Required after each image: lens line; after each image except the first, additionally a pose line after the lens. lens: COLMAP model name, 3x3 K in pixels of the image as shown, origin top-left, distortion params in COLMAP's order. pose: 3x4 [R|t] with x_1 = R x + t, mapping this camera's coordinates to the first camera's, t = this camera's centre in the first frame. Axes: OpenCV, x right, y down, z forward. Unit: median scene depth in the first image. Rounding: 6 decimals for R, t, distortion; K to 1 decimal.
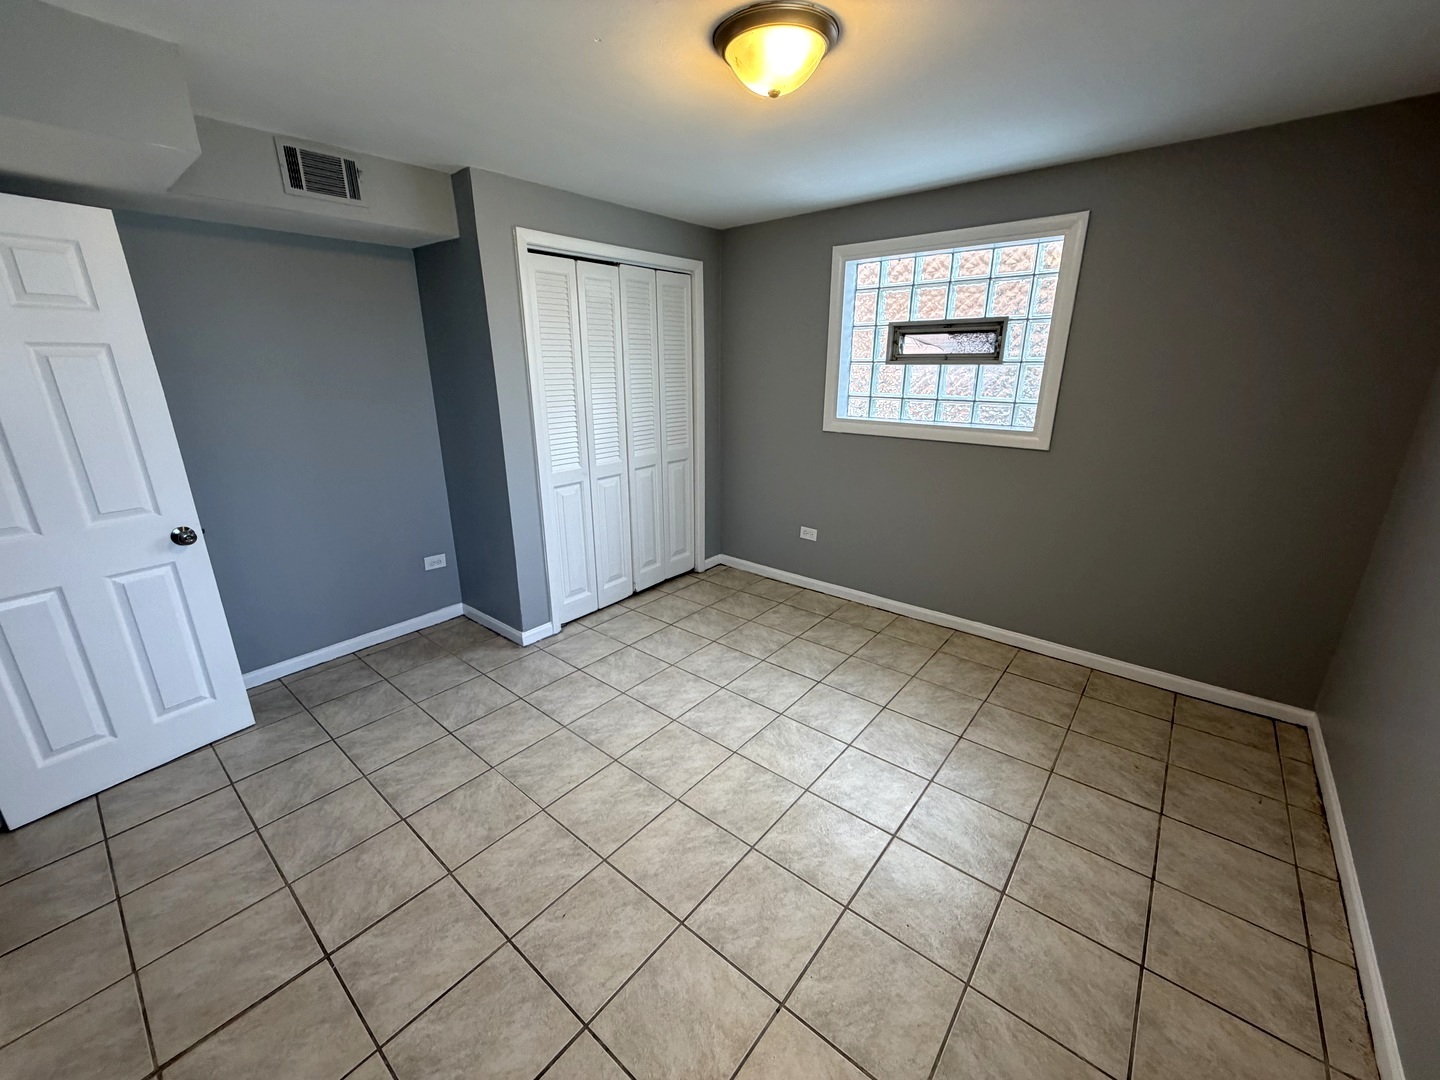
lens RADIAL K [[577.0, 0, 717.4], [0, 577.0, 536.8], [0, 0, 1]] dist [0.002111, 0.000211]
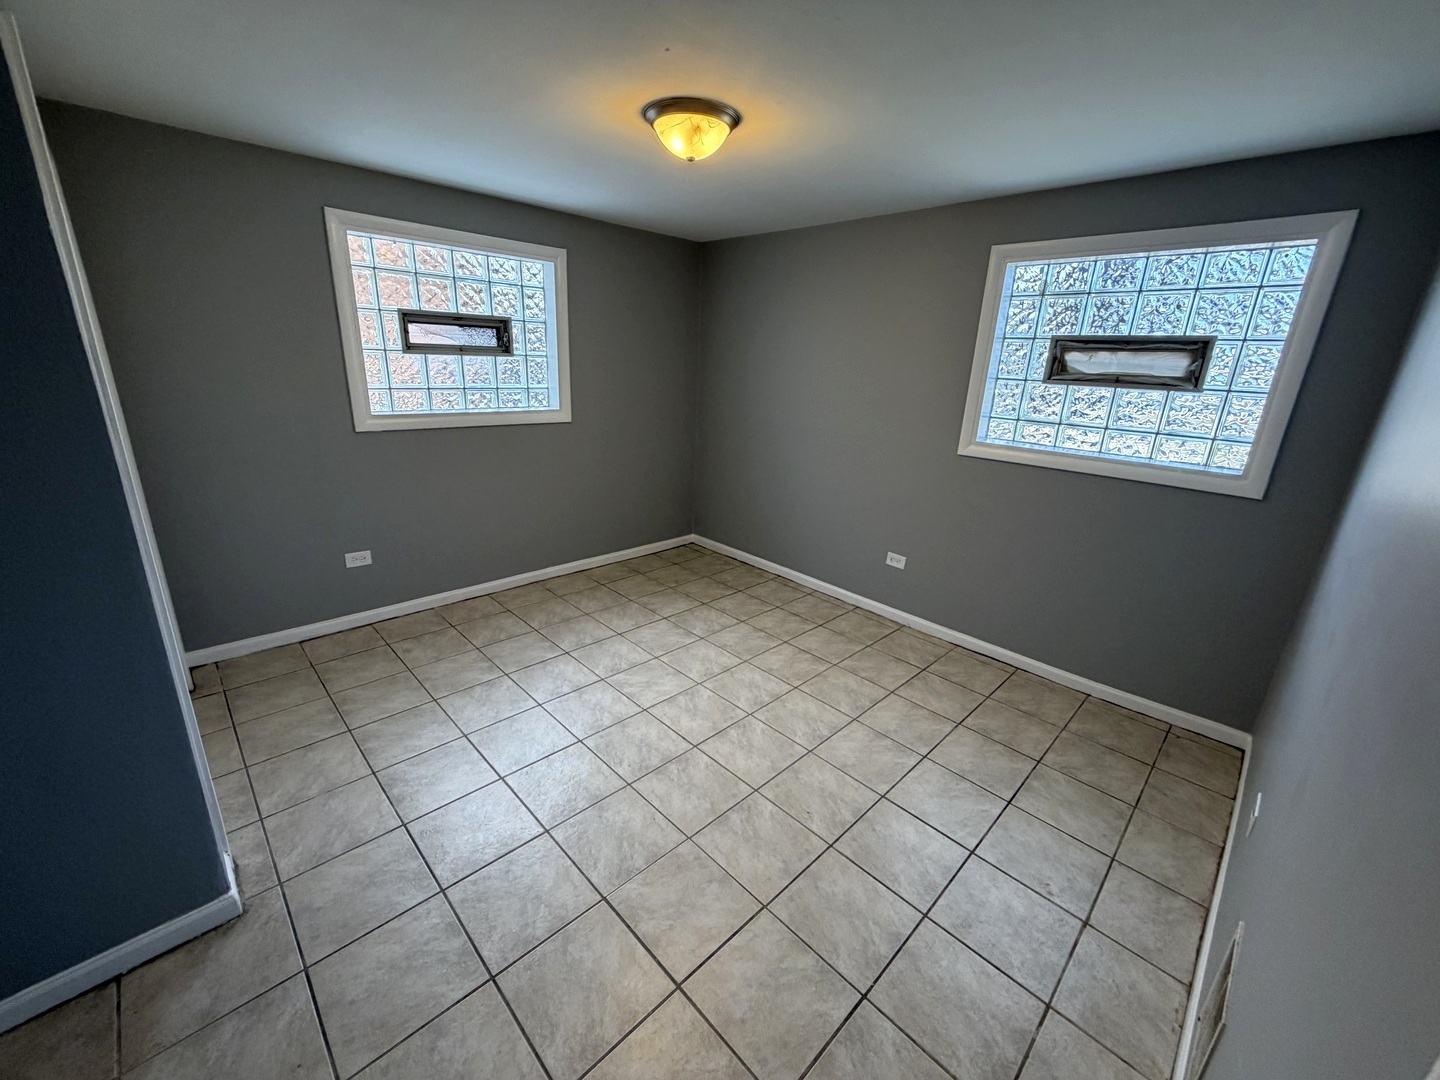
lens RADIAL K [[577.0, 0, 712.1], [0, 577.0, 537.7], [0, 0, 1]] dist [0.002111, 0.000211]
pose [[0.103960, -0.289954, 0.951377, -0.730863], [0.252037, 0.933018, 0.256818, -0.153337], [-0.962117, 0.213083, 0.170076, 0.482517]]
